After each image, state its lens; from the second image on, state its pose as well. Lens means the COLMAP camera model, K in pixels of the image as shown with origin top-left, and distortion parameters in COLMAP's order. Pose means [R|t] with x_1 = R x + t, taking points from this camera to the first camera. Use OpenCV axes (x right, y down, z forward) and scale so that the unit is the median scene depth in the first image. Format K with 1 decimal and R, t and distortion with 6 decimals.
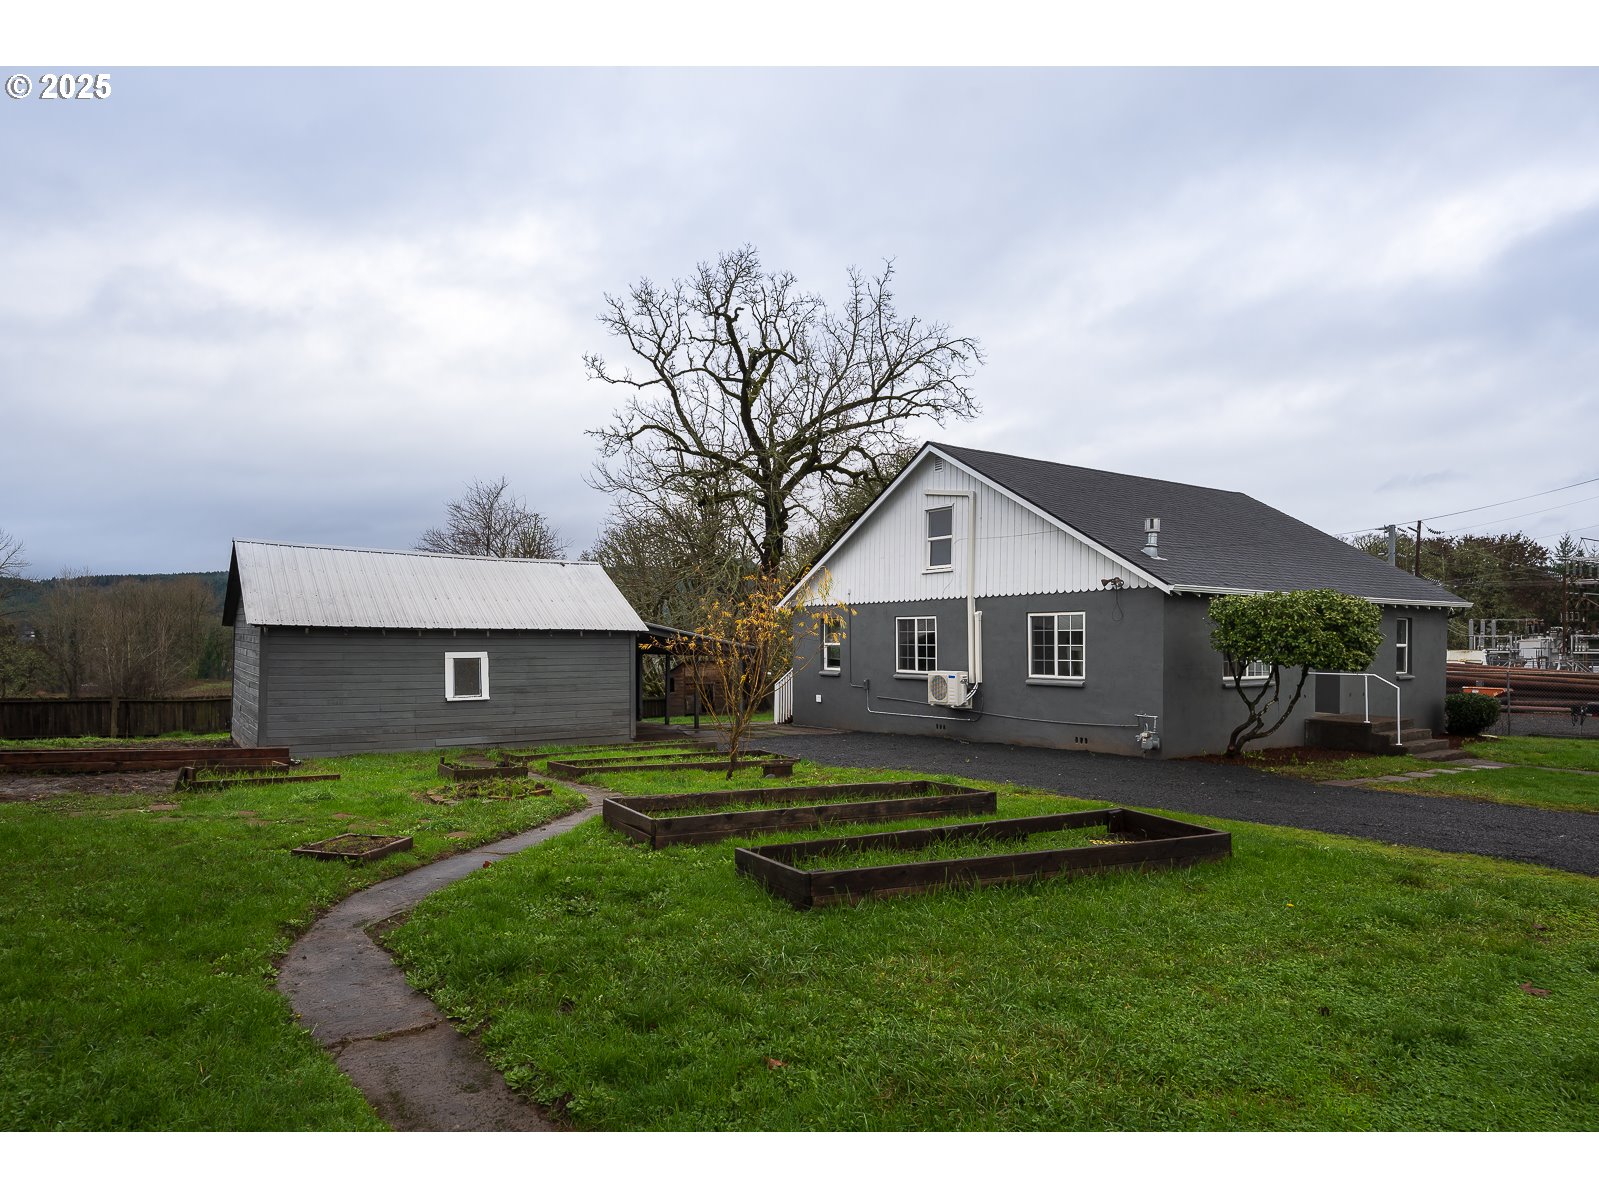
lens RADIAL K [[1020.0, 0, 781.9], [0, 1020.0, 659.9], [0, 0, 1]] dist [-0.004461, -0.001385]
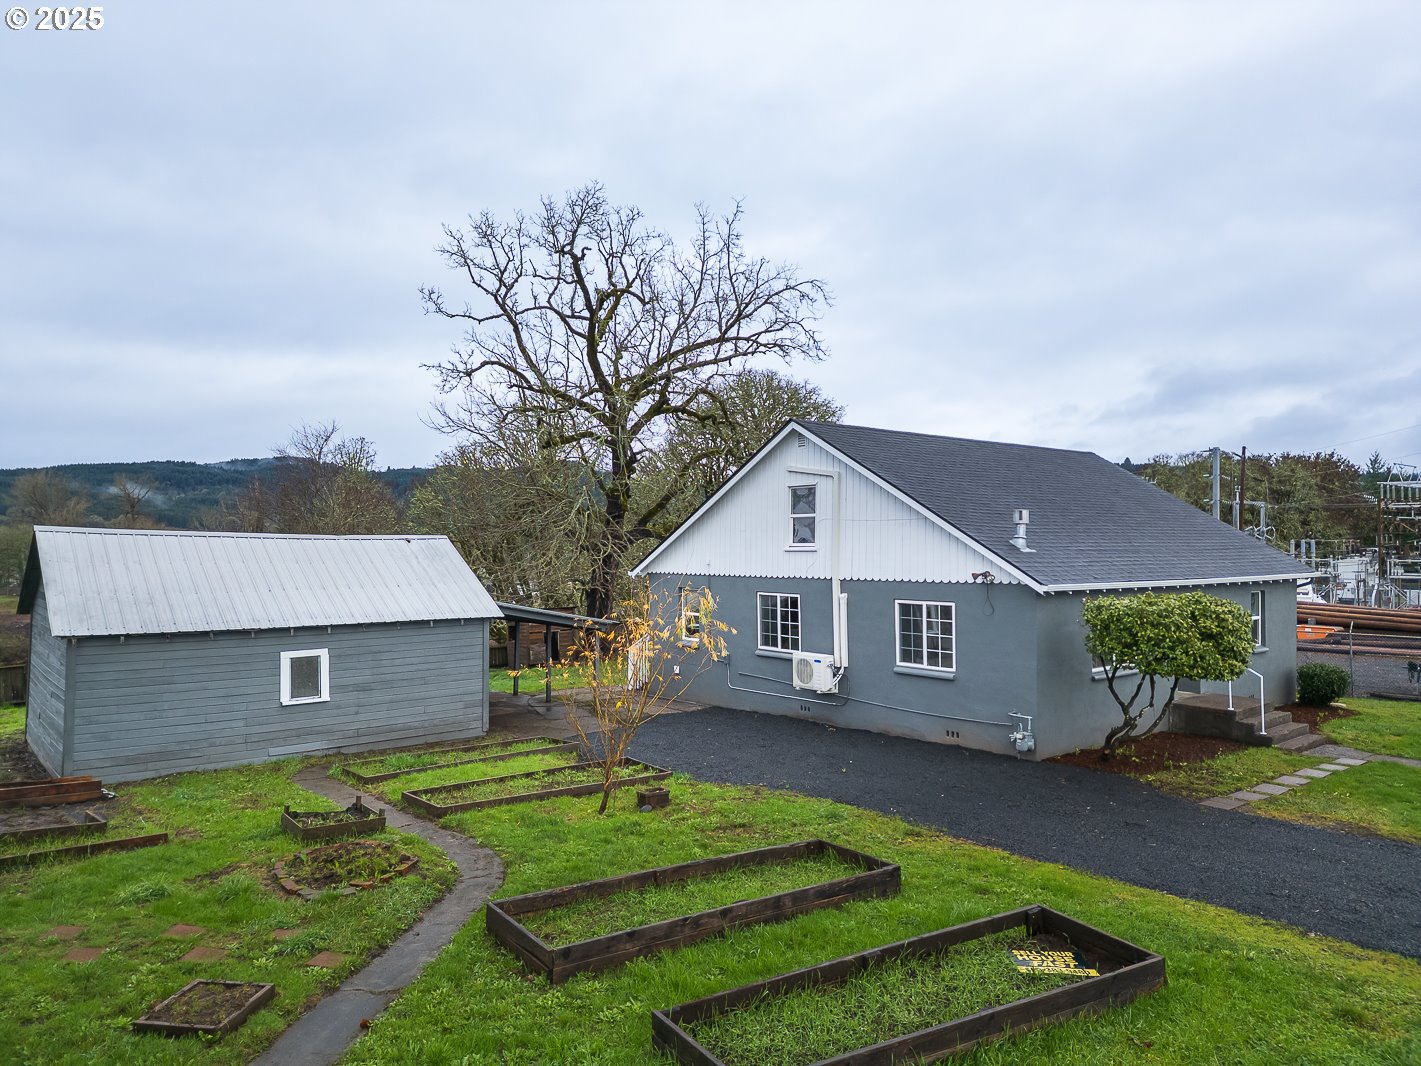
lens RADIAL K [[1027.7, 0, 710.5], [0, 1027.7, 533.0], [0, 0, 1]] dist [0.089570, -0.104075]
pose [[0.995294, 0.000649, 0.096896, -0.029663], [0.001517, 0.999750, -0.022287, -0.078364], [-0.096886, 0.022329, 0.995045, 0.021057]]
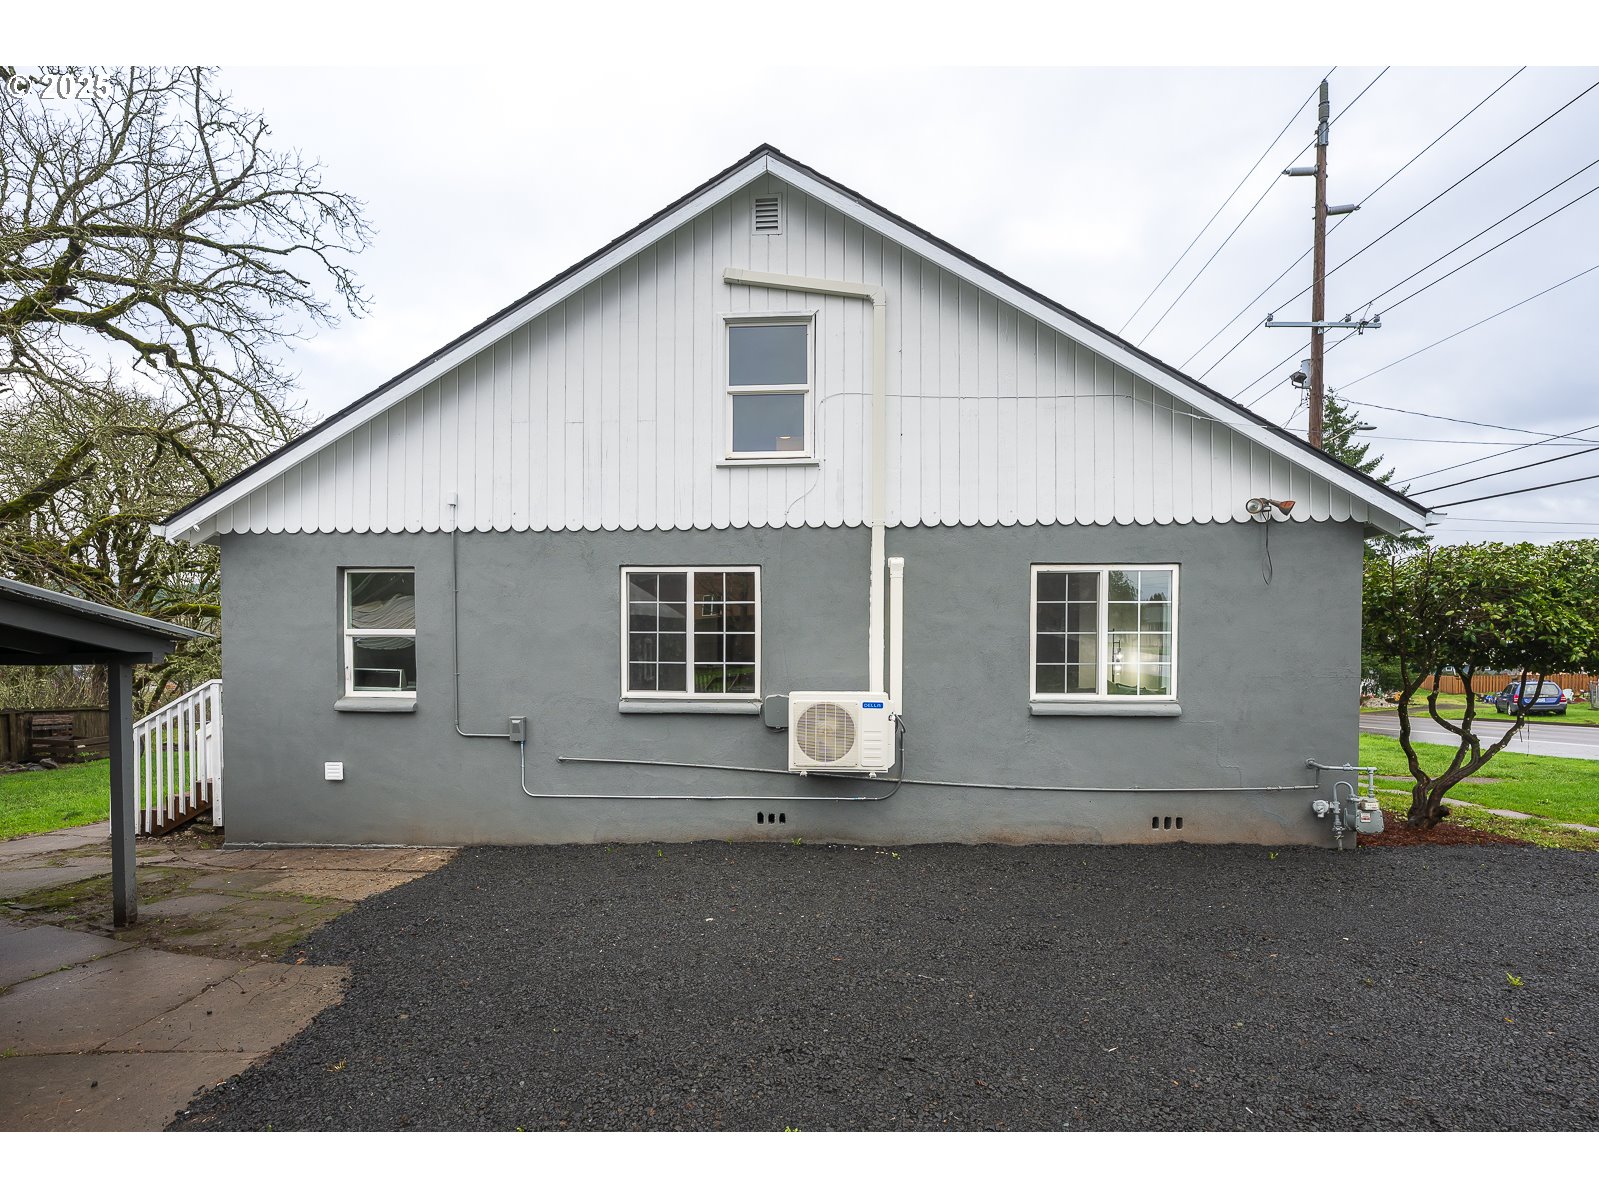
lens RADIAL K [[806.0, 0, 766.6], [0, 806.0, 681.8], [0, 0, 1]] dist [-0.001734, -0.000339]
pose [[0.617689, -0.015108, 0.786278, -0.114596], [0.012273, 0.999879, 0.009570, 0.003086], [-0.786327, 0.003739, 0.617799, 0.765933]]
